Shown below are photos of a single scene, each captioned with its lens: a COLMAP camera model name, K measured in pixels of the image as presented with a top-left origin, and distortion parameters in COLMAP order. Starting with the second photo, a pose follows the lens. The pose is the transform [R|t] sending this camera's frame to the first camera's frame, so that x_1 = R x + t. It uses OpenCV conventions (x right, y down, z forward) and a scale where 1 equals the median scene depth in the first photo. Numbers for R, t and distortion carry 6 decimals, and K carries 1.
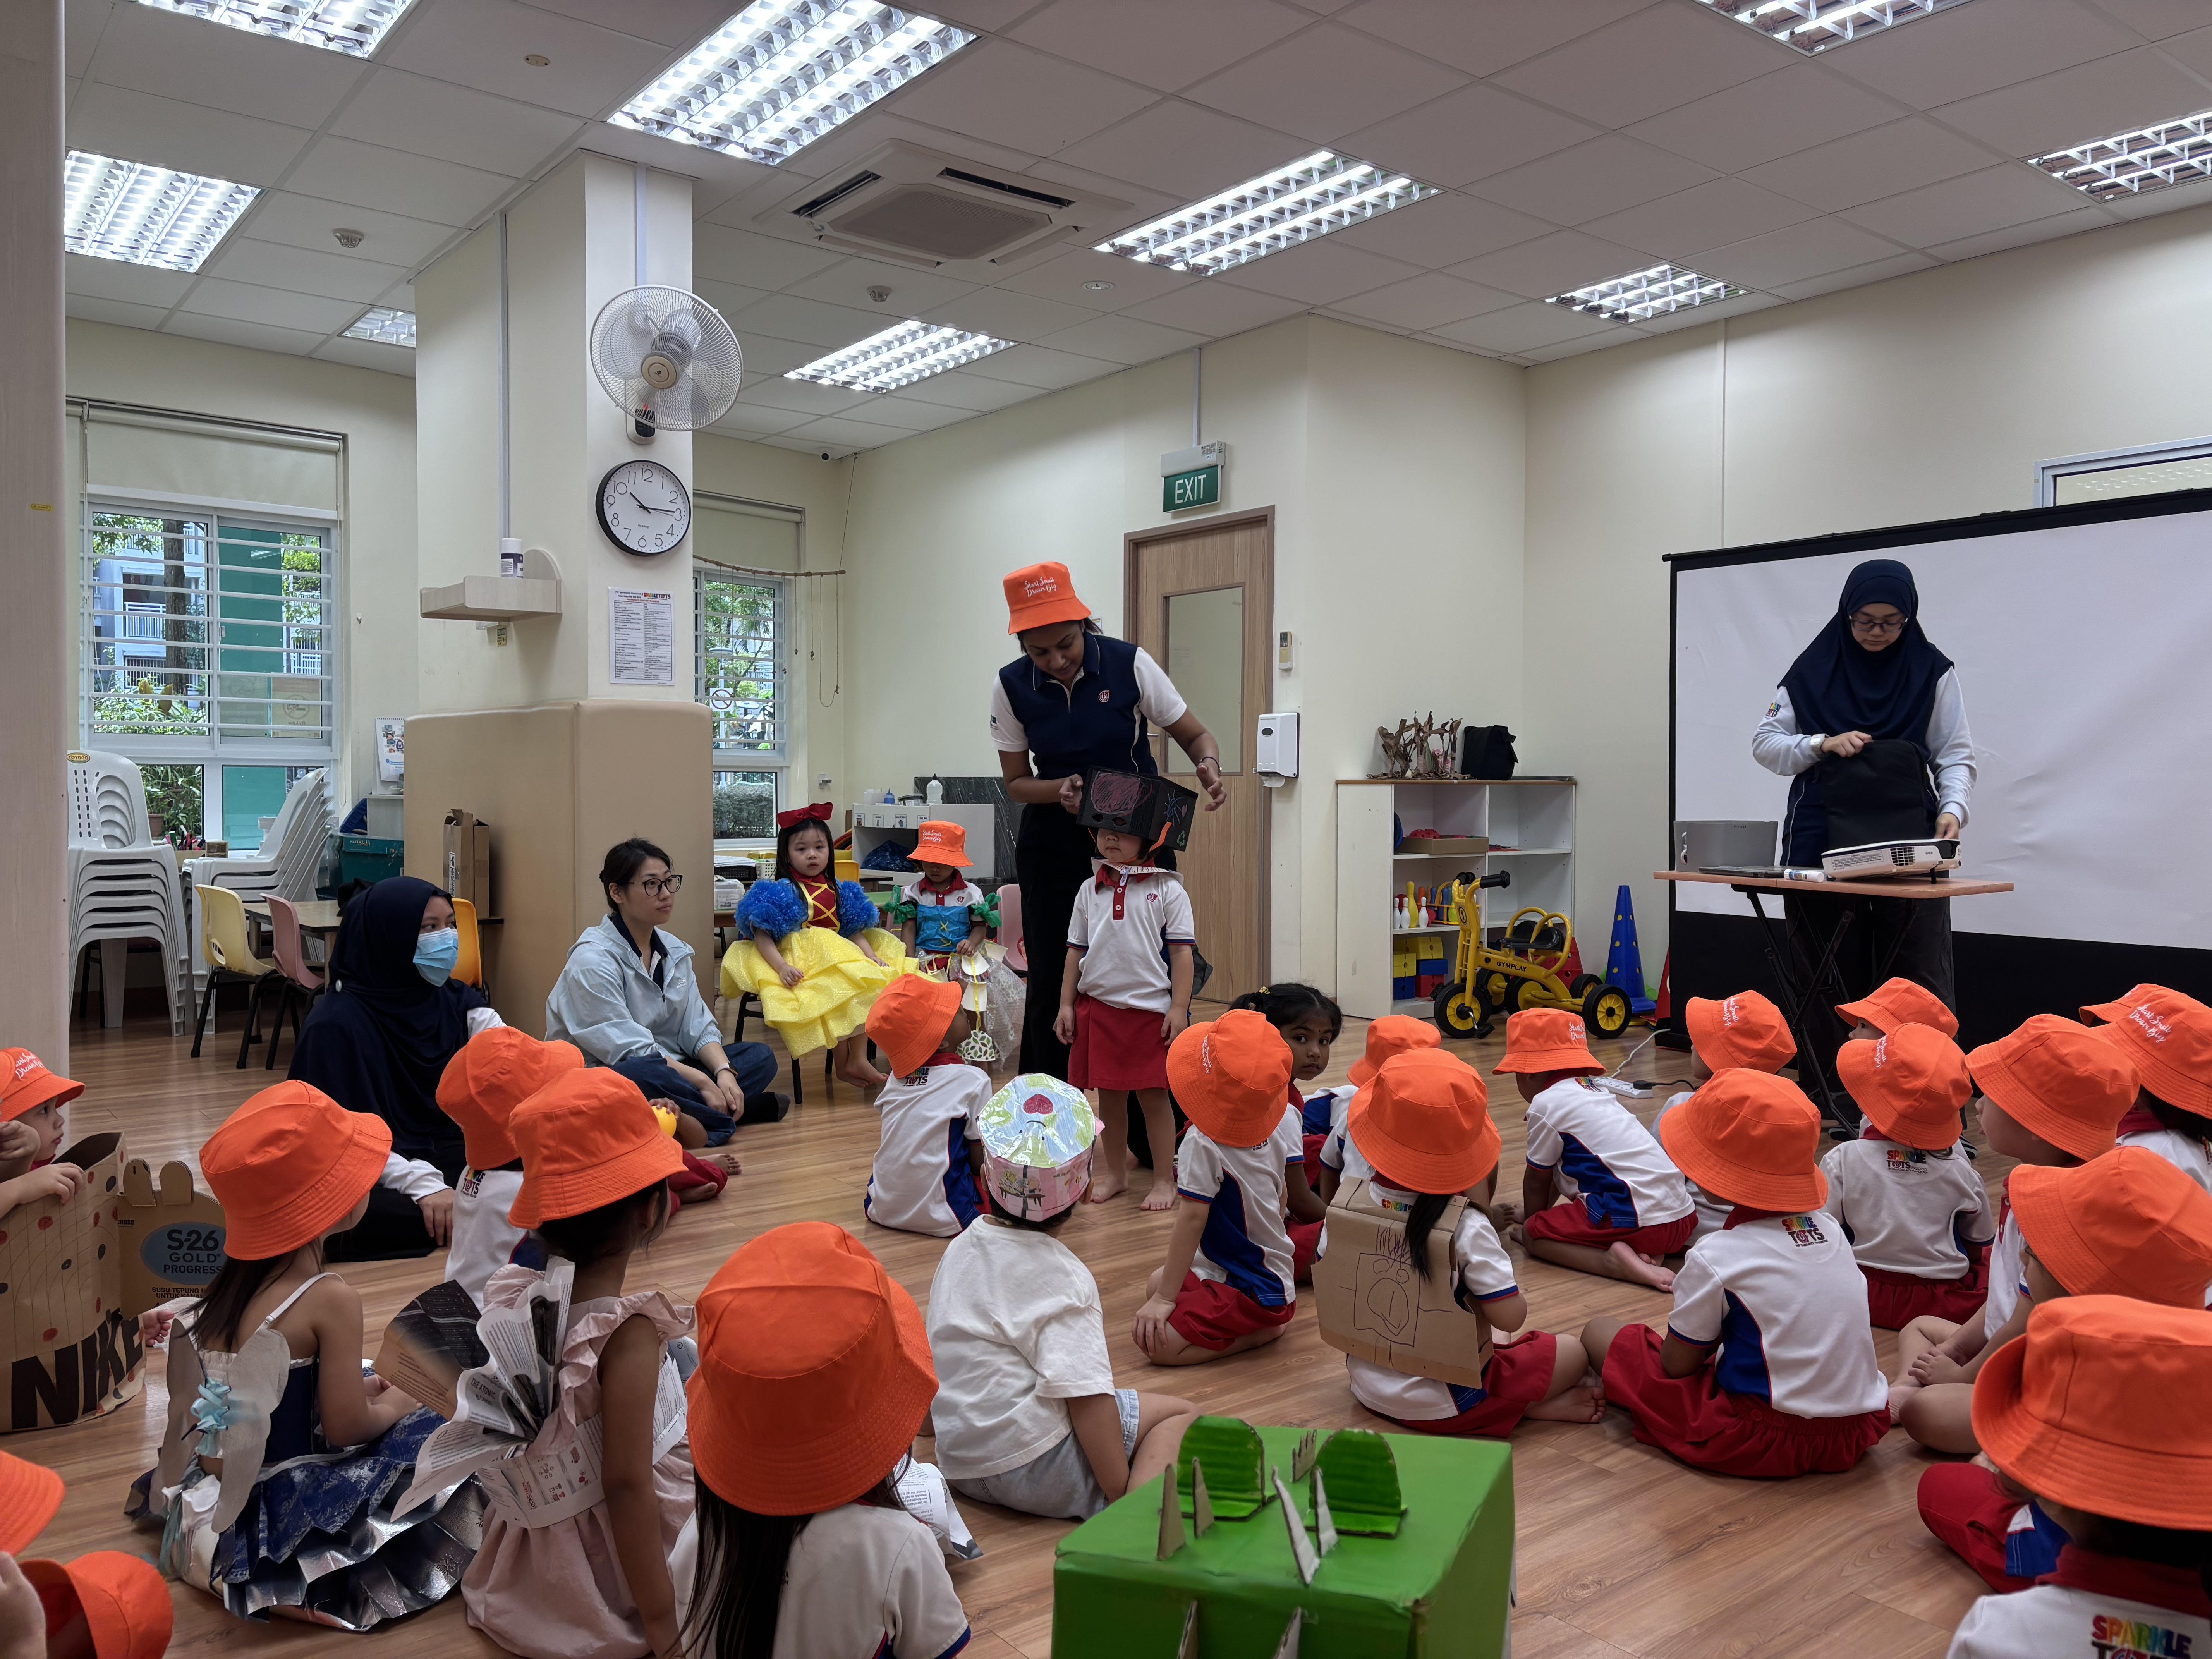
lens RADIAL K [[1675.5, 0, 1088.3], [0, 1675.5, 822.4], [0, 0, 1]] dist [0.060386, -0.050302]
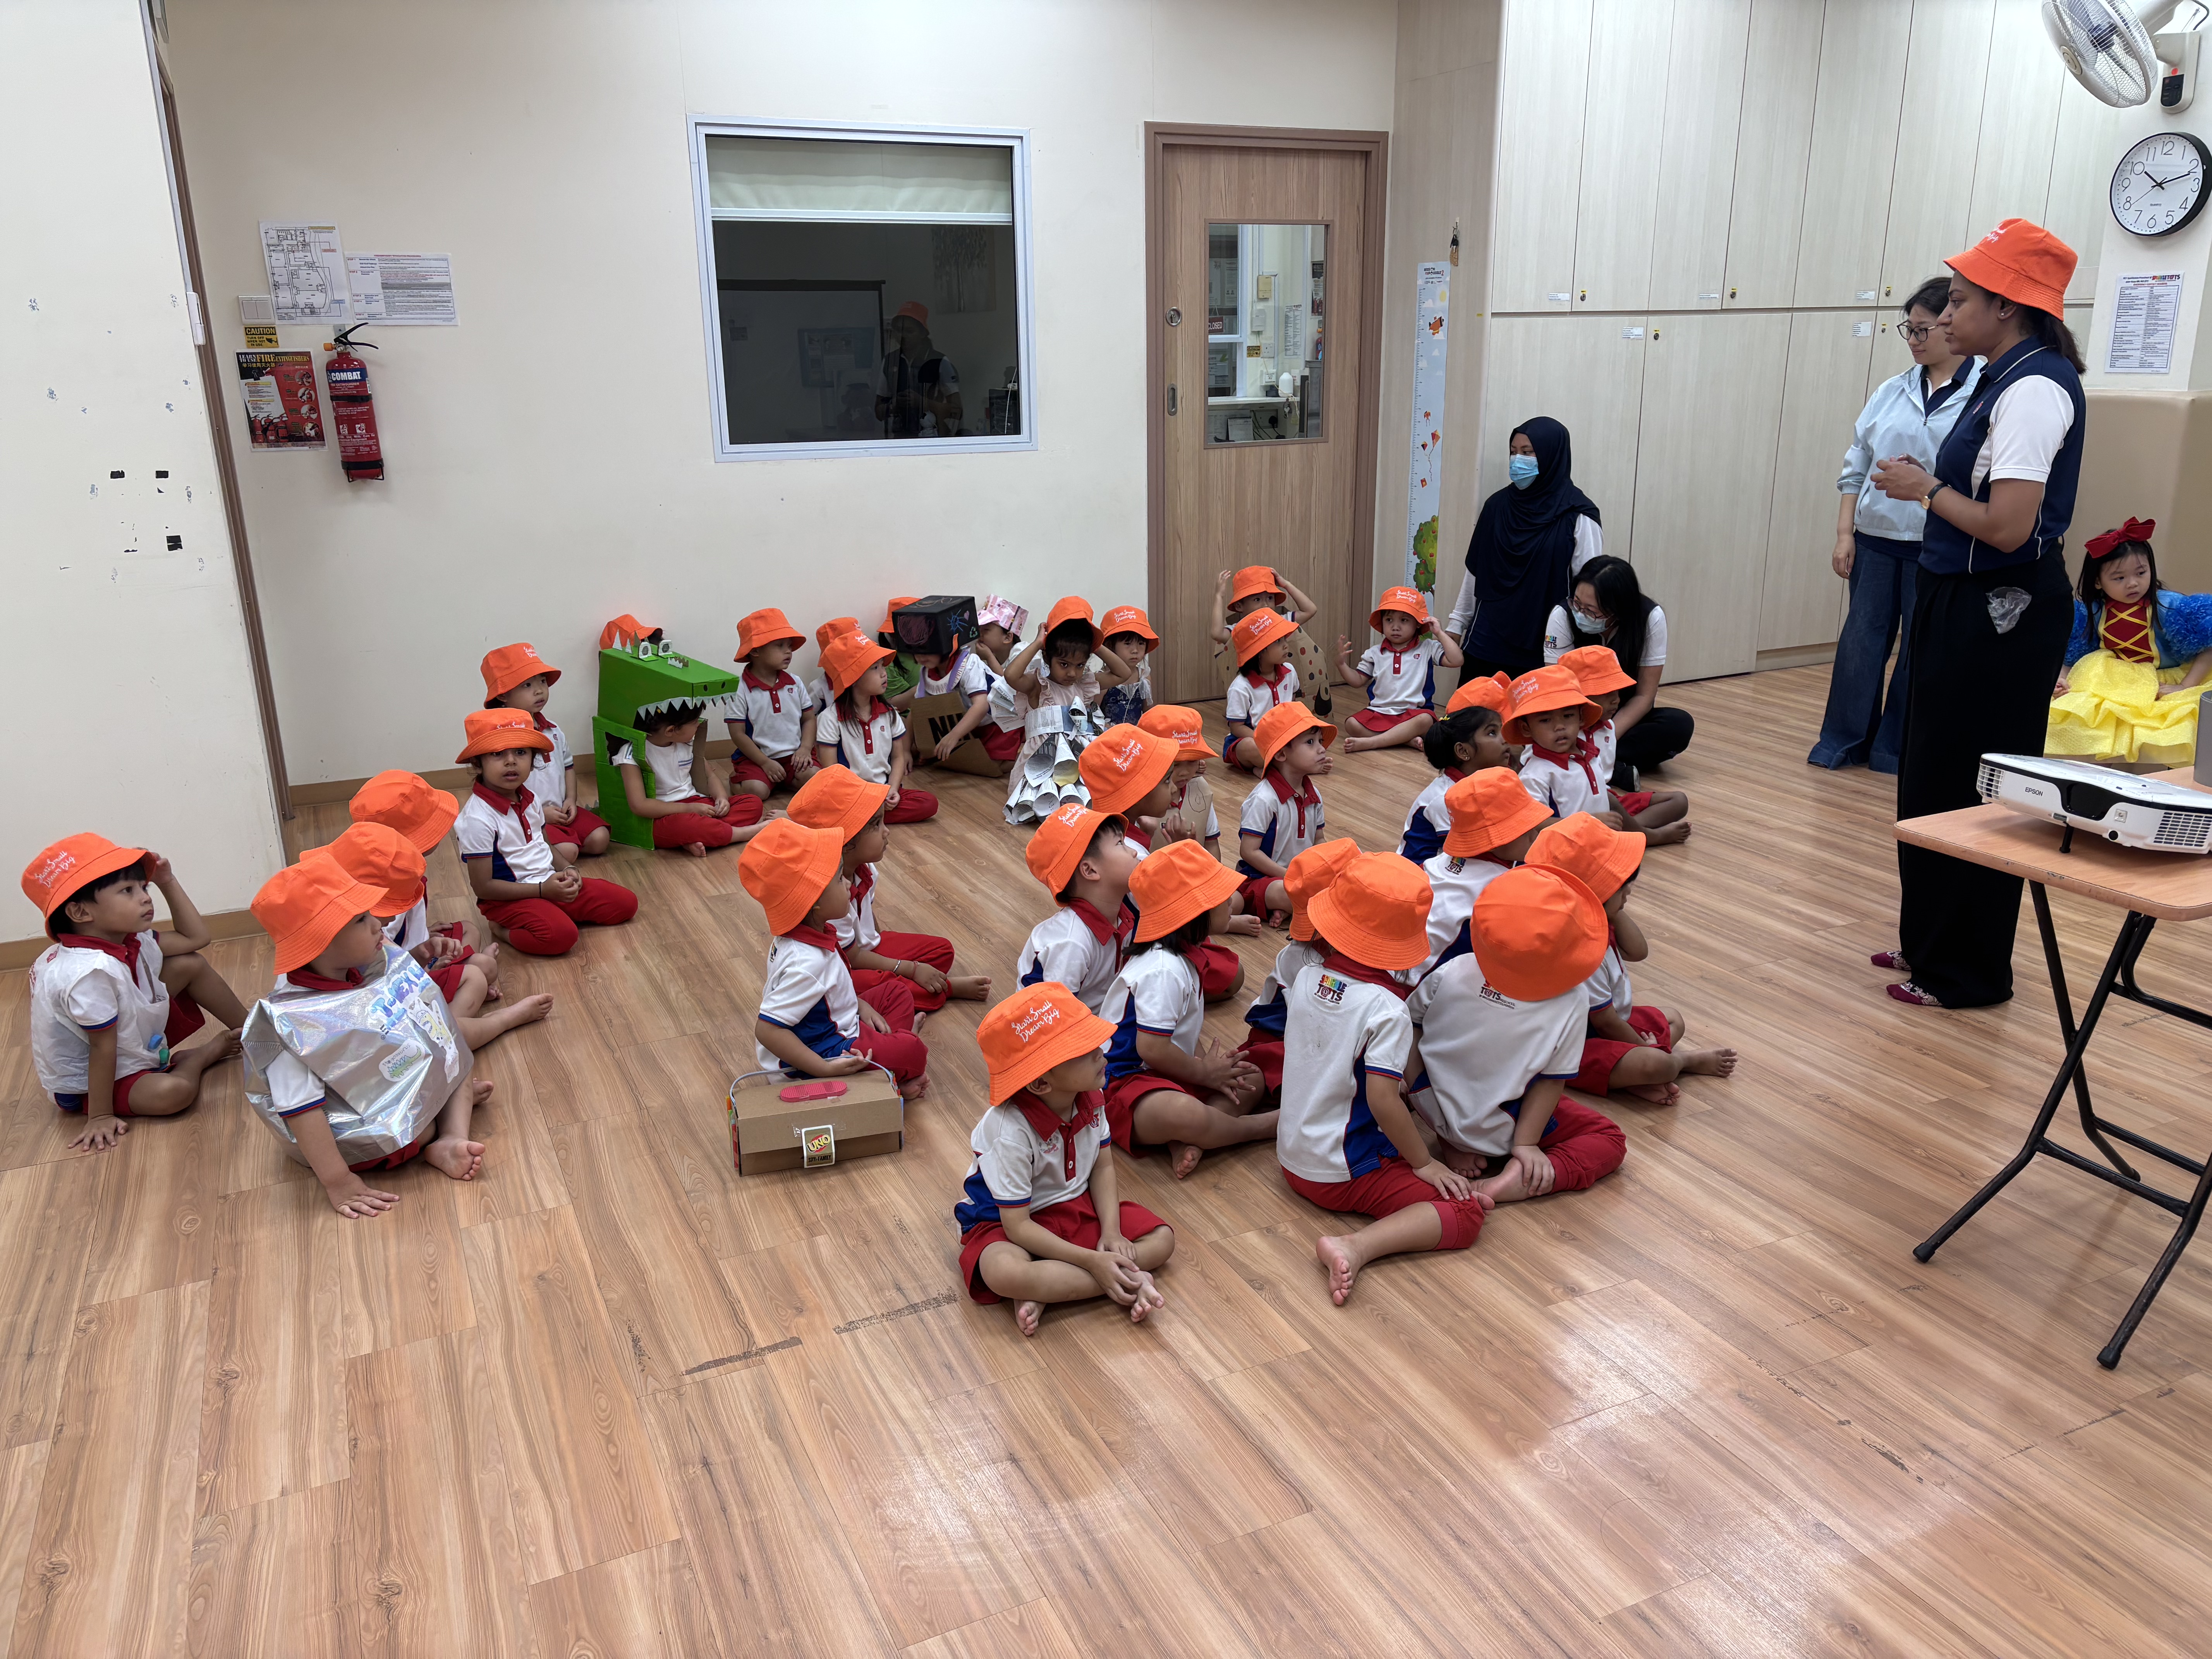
lens RADIAL K [[1675.5, 0, 1107.3], [0, 1675.5, 832.9], [0, 0, 1]] dist [0.060386, -0.050302]
pose [[-0.225123, 0.283149, -0.932280, 0.744825], [-0.006679, 0.956371, 0.292079, -0.094669], [0.974307, 0.071980, -0.213410, 0.545556]]
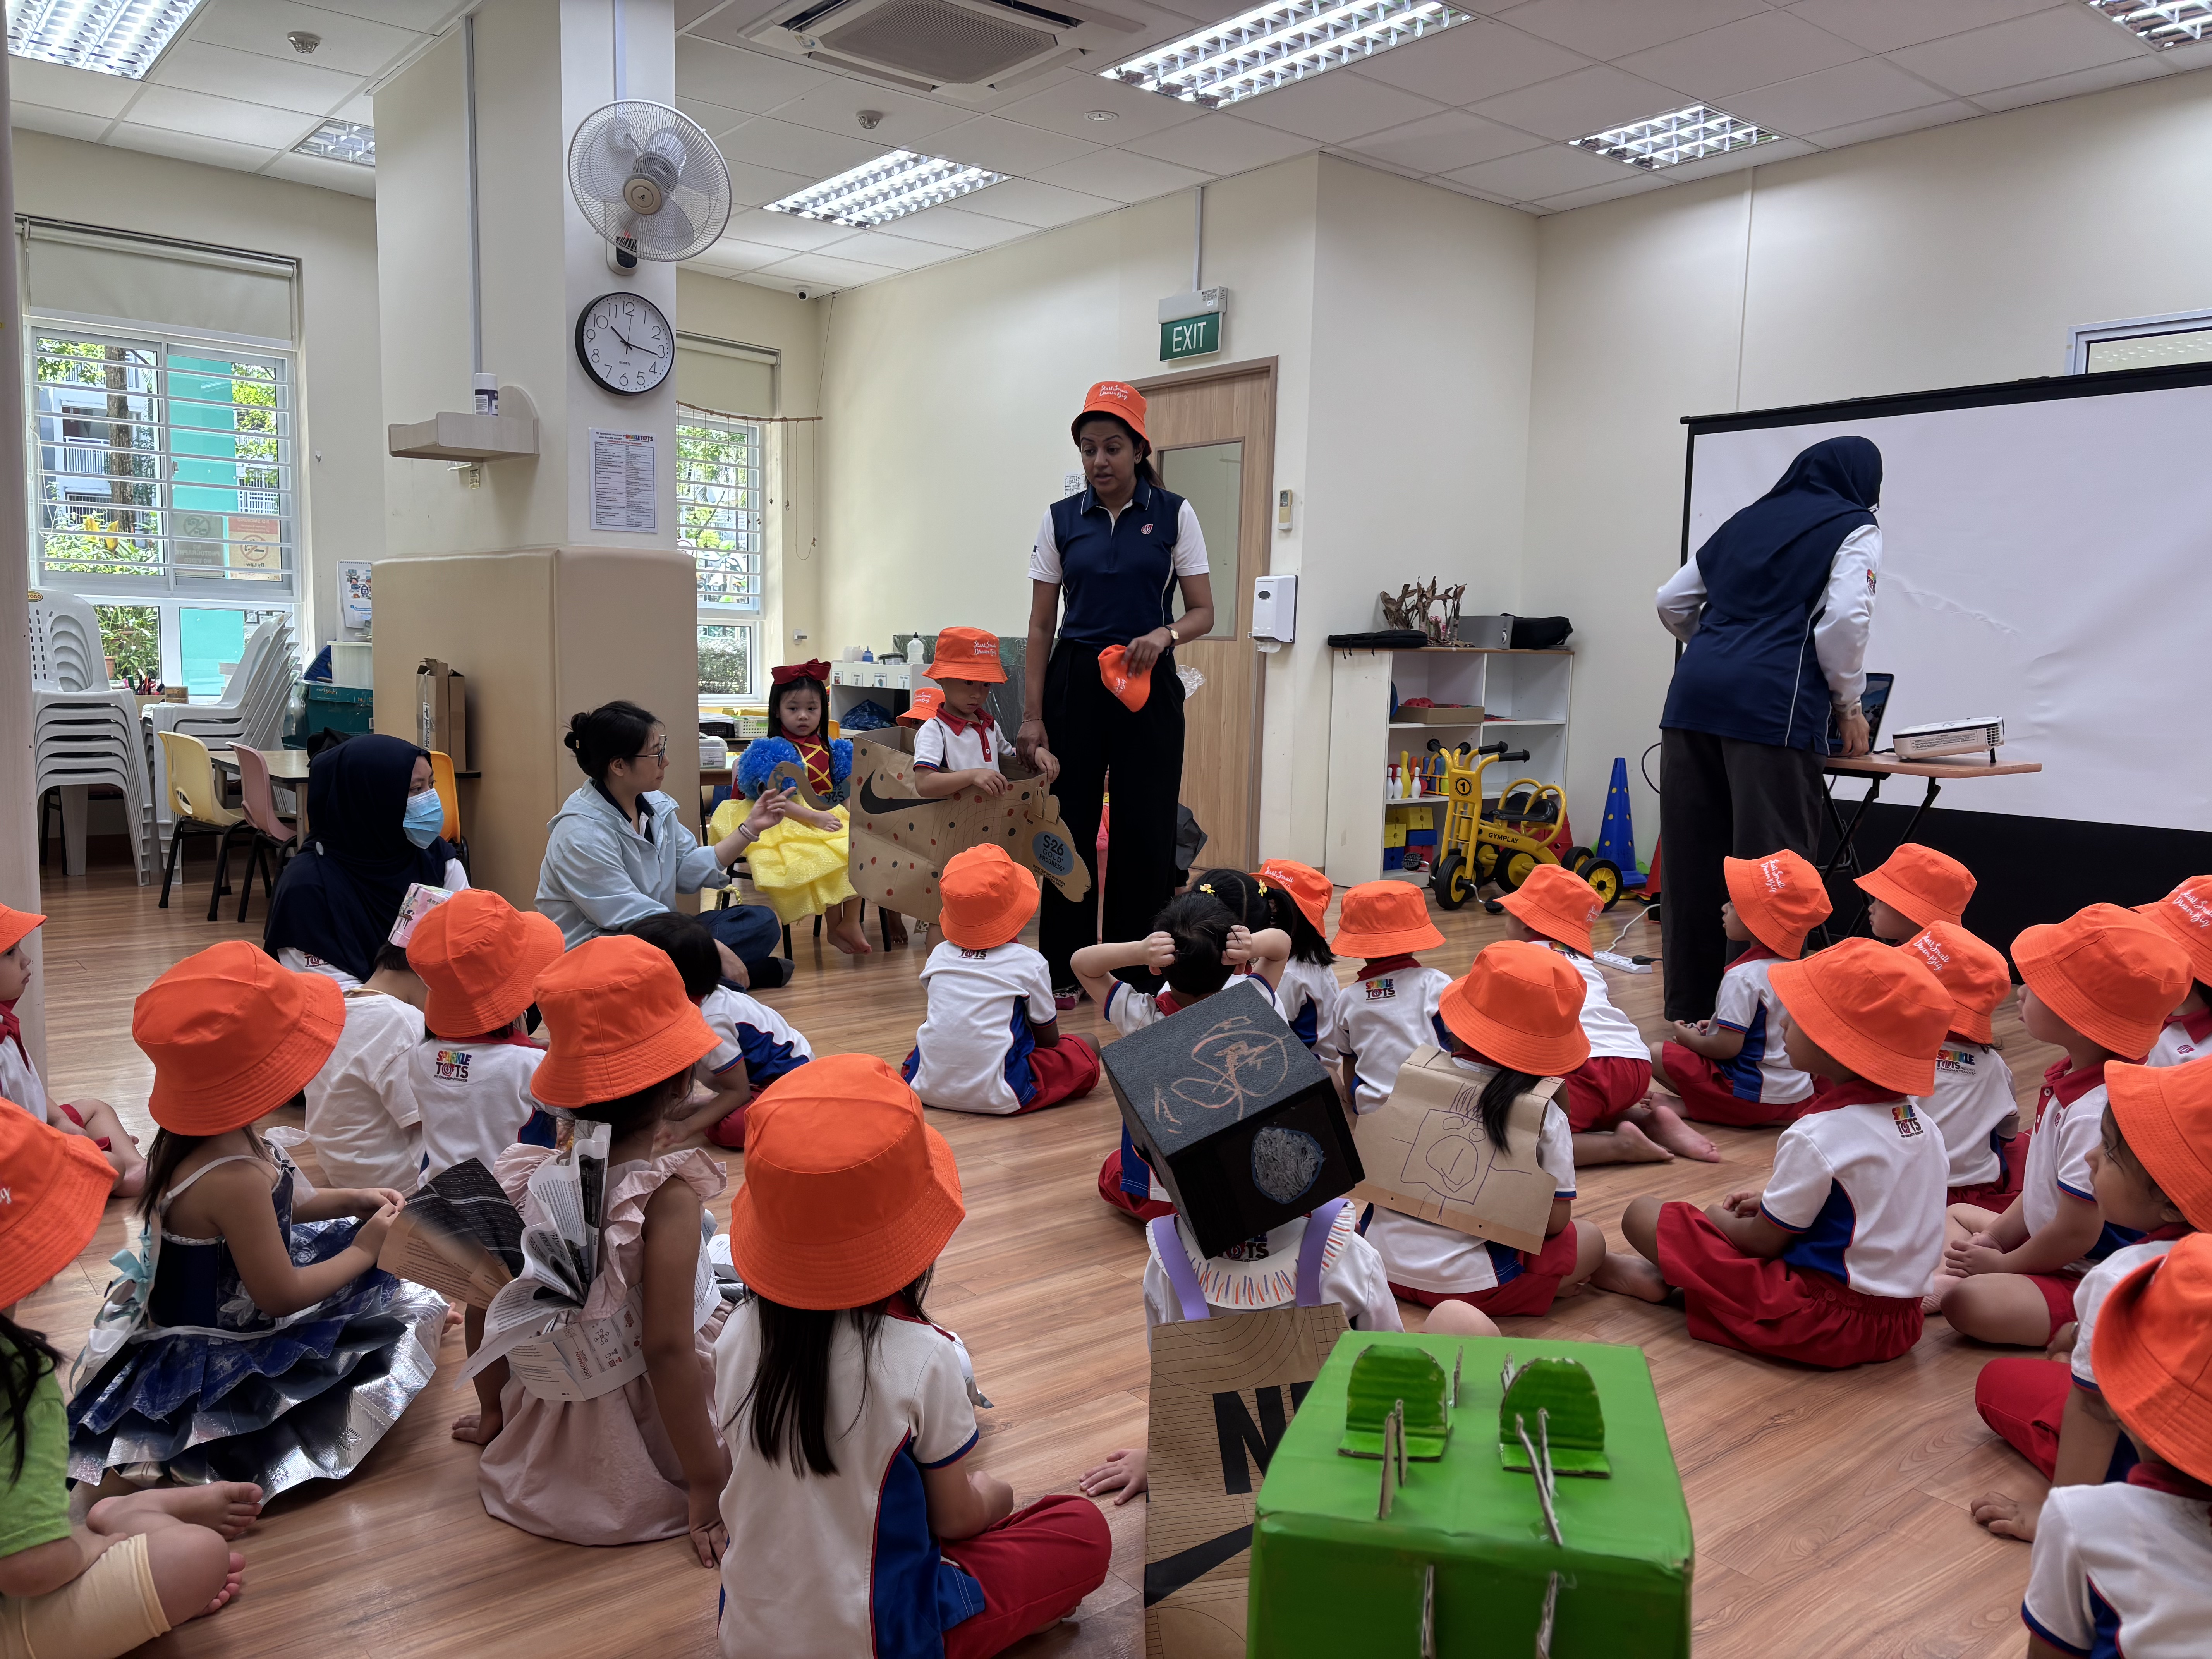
lens RADIAL K [[1675.5, 0, 1069.9], [0, 1675.5, 813.3], [0, 0, 1]] dist [0.060386, -0.050302]
pose [[0.999706, 0.017008, 0.017306, -0.021033], [-0.018289, 0.996882, 0.076759, -0.000194], [-0.015947, -0.077053, 0.996899, 0.022432]]
